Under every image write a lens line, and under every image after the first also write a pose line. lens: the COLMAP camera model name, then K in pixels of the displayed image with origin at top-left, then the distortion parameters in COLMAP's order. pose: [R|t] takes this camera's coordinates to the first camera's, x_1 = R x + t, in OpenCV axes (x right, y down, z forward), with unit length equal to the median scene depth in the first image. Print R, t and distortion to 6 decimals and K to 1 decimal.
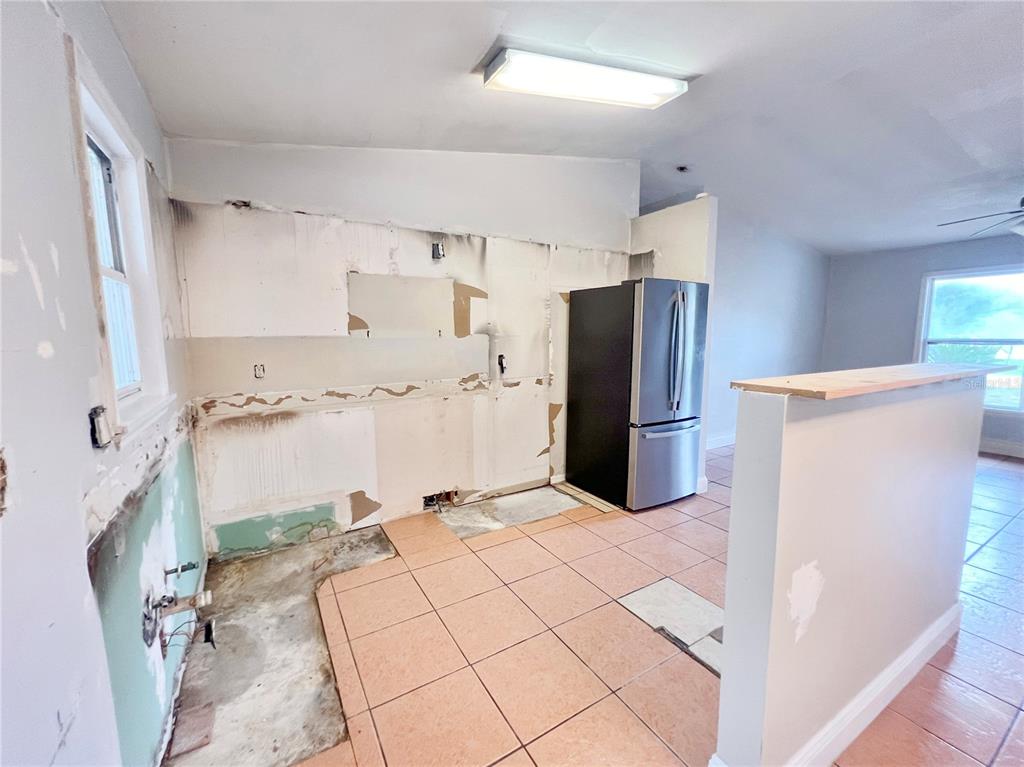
lens RADIAL K [[417.9, 0, 512.1], [0, 417.9, 381.2], [0, 0, 1]] dist [0.000476, 0.000140]
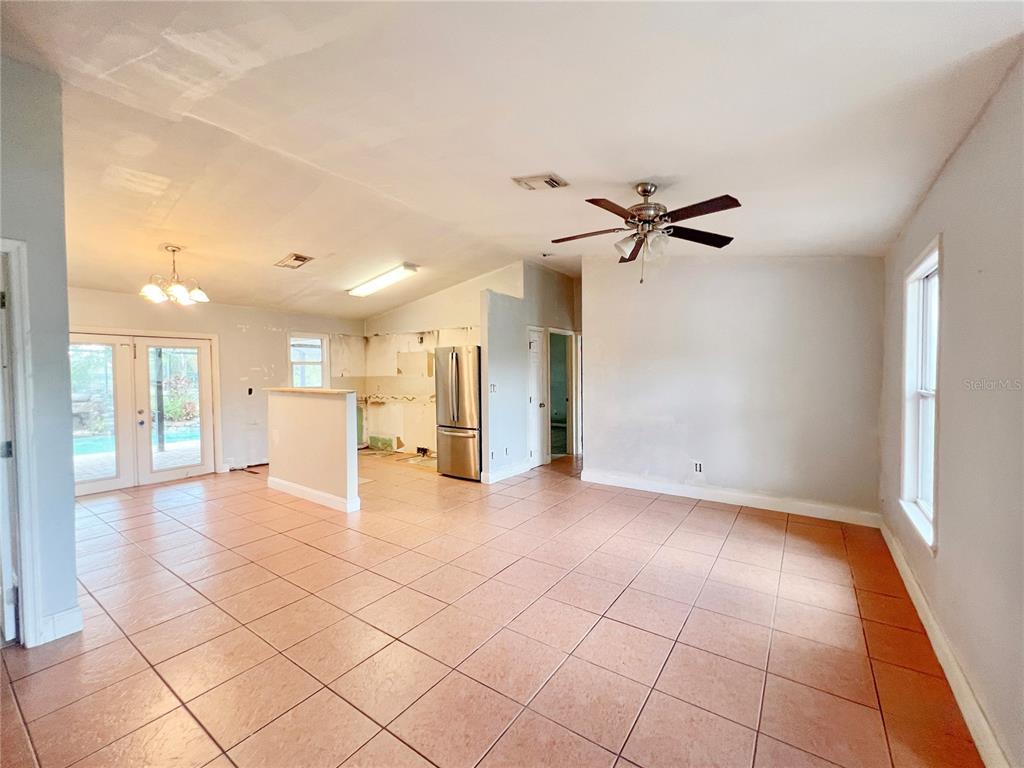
lens RADIAL K [[417.9, 0, 512.1], [0, 417.9, 381.7], [0, 0, 1]] dist [0.000476, 0.000140]
pose [[0.425971, 0.023377, -0.904435, 2.212756], [-0.098865, 0.994882, -0.020848, -0.086147], [0.899319, 0.098297, 0.426102, 0.506737]]
